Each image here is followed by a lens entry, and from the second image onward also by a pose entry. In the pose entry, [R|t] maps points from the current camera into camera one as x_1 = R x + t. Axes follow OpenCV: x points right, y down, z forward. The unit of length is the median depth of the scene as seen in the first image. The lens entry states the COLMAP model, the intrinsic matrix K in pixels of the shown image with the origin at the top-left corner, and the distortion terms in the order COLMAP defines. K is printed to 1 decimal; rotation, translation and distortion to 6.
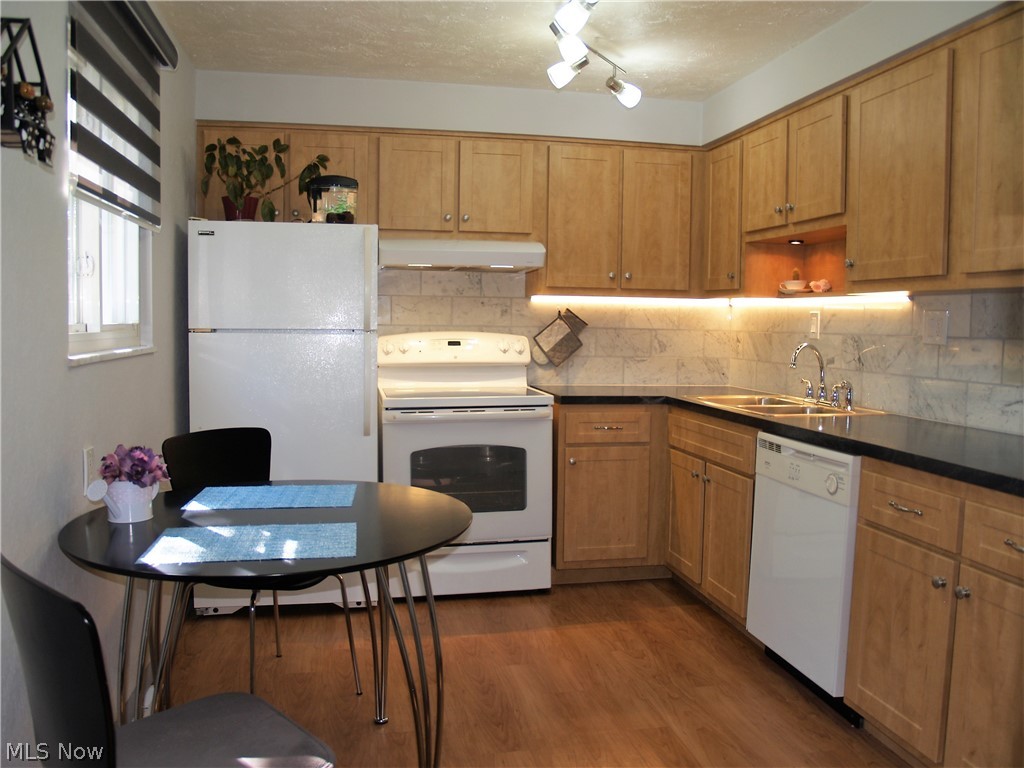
lens RADIAL K [[843.8, 0, 512.0], [0, 843.8, 384.0], [0, 0, 1]] dist [-0.106213, 0.006198]
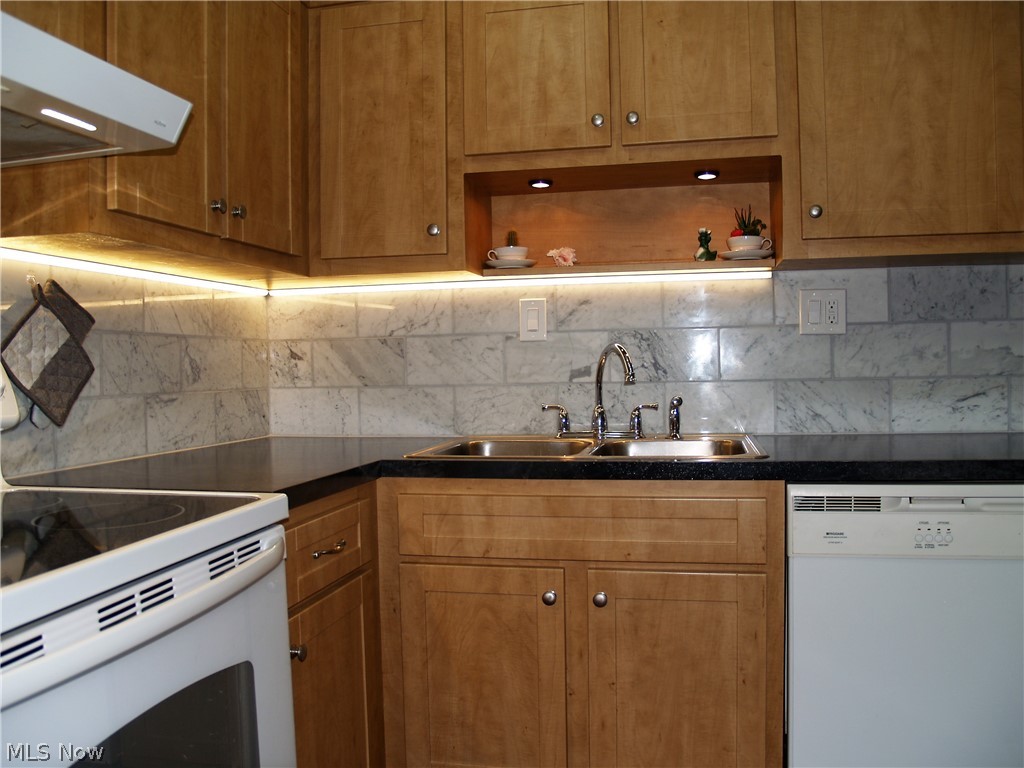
lens RADIAL K [[843.8, 0, 512.0], [0, 843.8, 384.0], [0, 0, 1]] dist [-0.106213, 0.006198]
pose [[0.404719, -0.043890, 0.913387, -0.216332], [0.092429, 0.995695, 0.006891, -0.024260], [-0.909758, 0.081635, 0.407033, 0.676750]]
